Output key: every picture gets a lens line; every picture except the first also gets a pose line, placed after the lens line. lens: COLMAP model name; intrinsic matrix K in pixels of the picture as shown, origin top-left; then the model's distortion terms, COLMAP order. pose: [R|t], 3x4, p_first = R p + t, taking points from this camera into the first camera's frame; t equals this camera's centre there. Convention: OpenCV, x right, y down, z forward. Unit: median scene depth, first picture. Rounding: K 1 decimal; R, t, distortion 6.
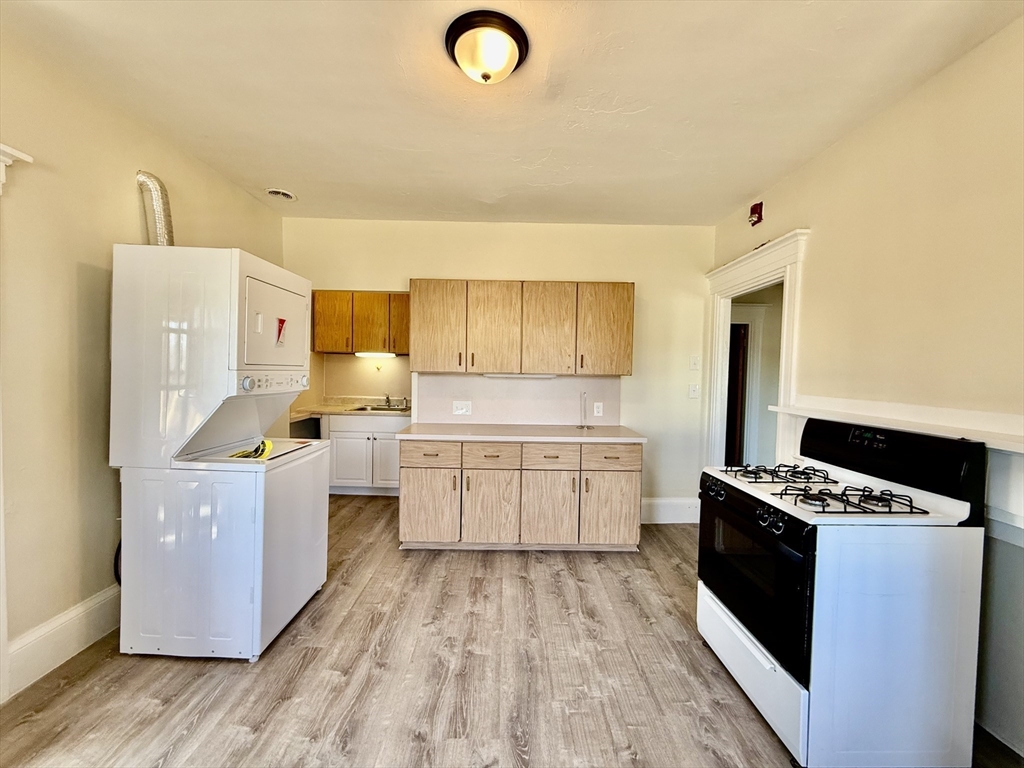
lens RADIAL K [[407.2, 0, 508.7], [0, 407.2, 385.1], [0, 0, 1]] dist [-0.000581, 0.000088]
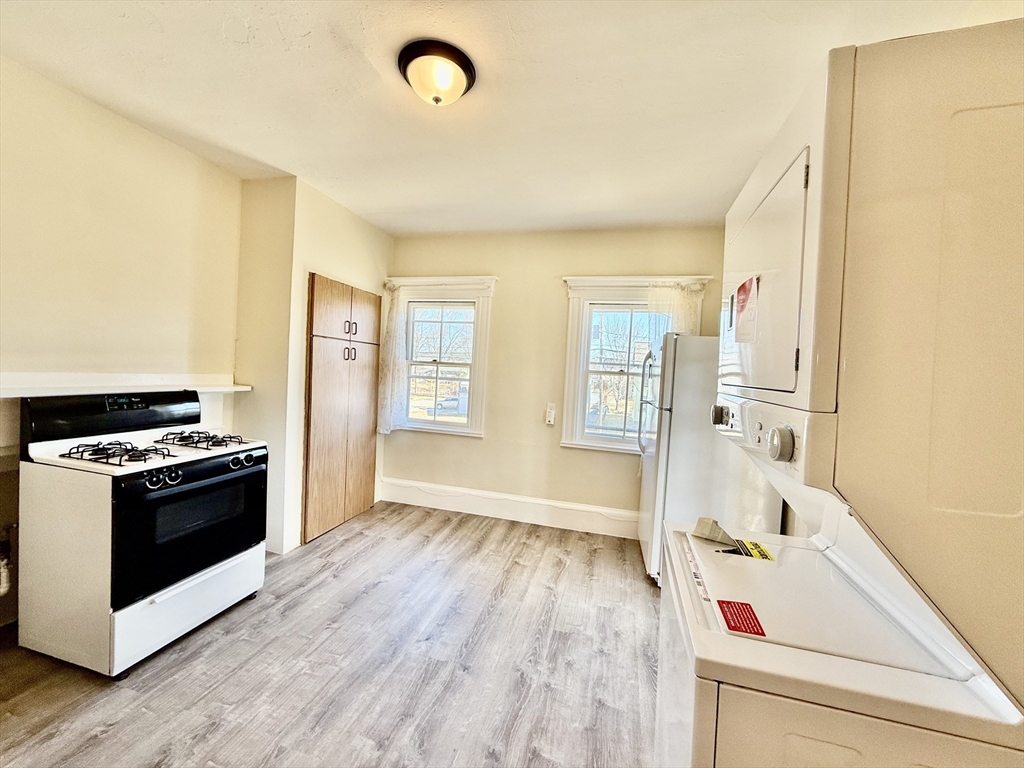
lens RADIAL K [[407.2, 0, 508.7], [0, 407.2, 385.1], [0, 0, 1]] dist [-0.000581, 0.000088]
pose [[-0.959551, -0.079302, 0.270137, -0.365152], [-0.060549, 0.995185, 0.077075, -0.057117], [-0.274948, 0.057601, -0.959732, 1.249893]]
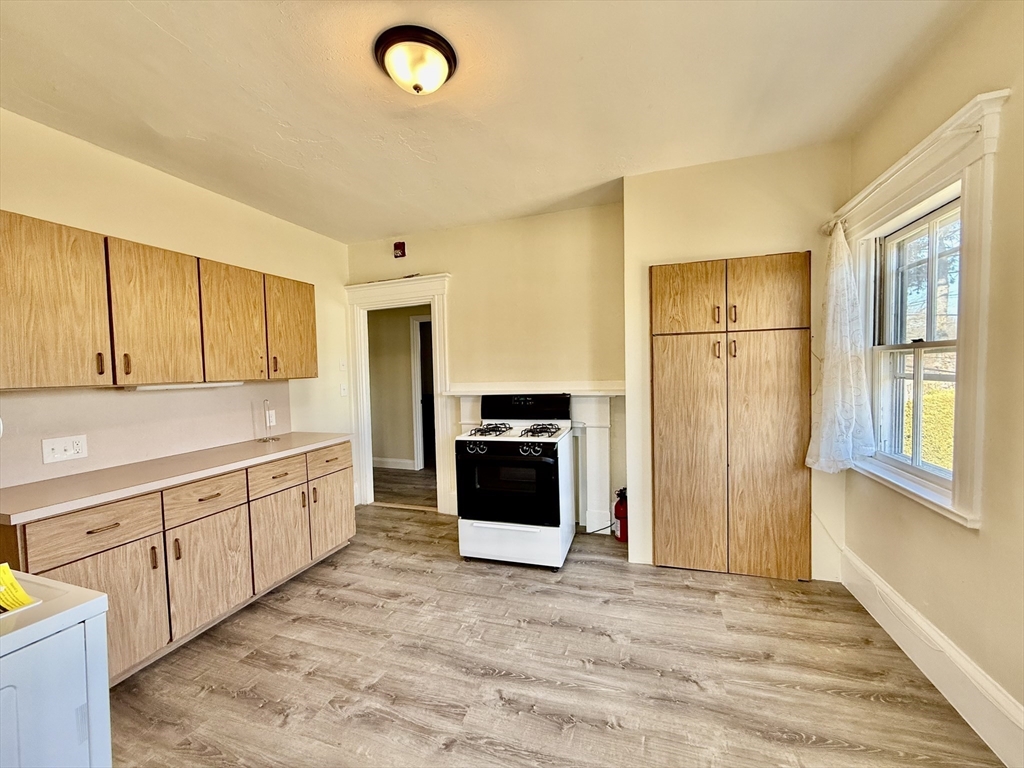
lens RADIAL K [[407.2, 0, 508.7], [0, 407.2, 385.1], [0, 0, 1]] dist [-0.000581, 0.000088]
pose [[0.327960, -0.064637, 0.942478, -0.618609], [0.072032, 0.996463, 0.043274, -0.018833], [-0.941942, 0.053697, 0.331456, 0.292278]]
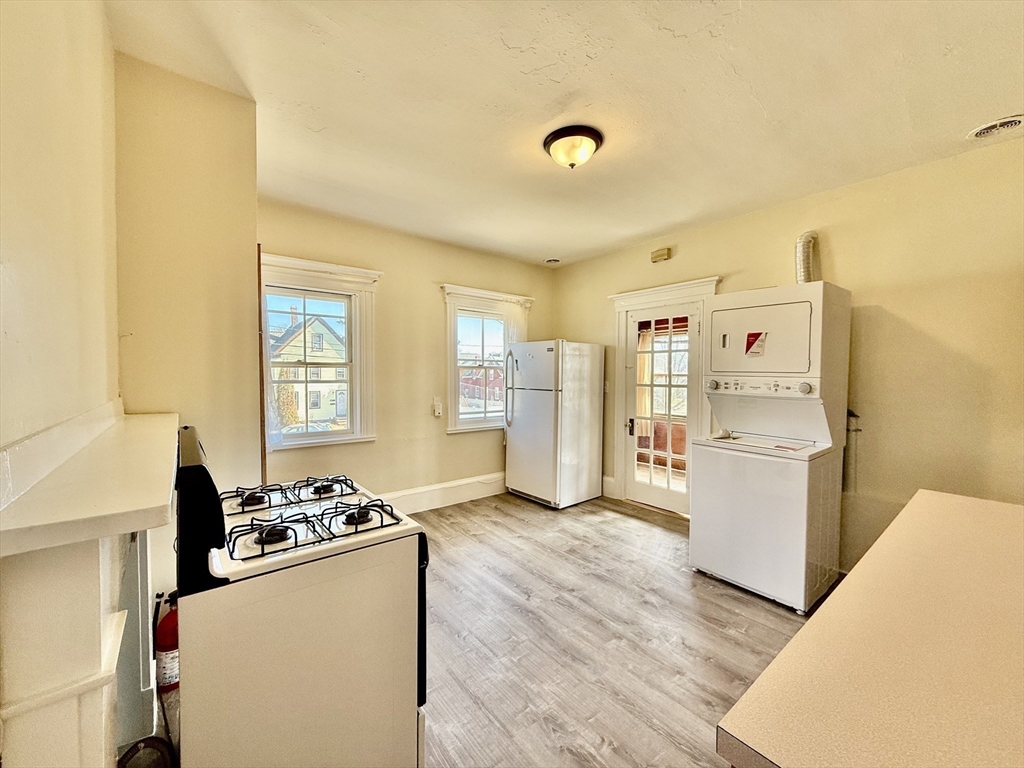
lens RADIAL K [[407.2, 0, 508.7], [0, 407.2, 385.1], [0, 0, 1]] dist [-0.000581, 0.000088]
pose [[-0.785670, -0.004137, -0.618632, 0.611376], [-0.045799, 0.997623, 0.051493, -0.033075], [0.616948, 0.068789, -0.783992, 1.247149]]
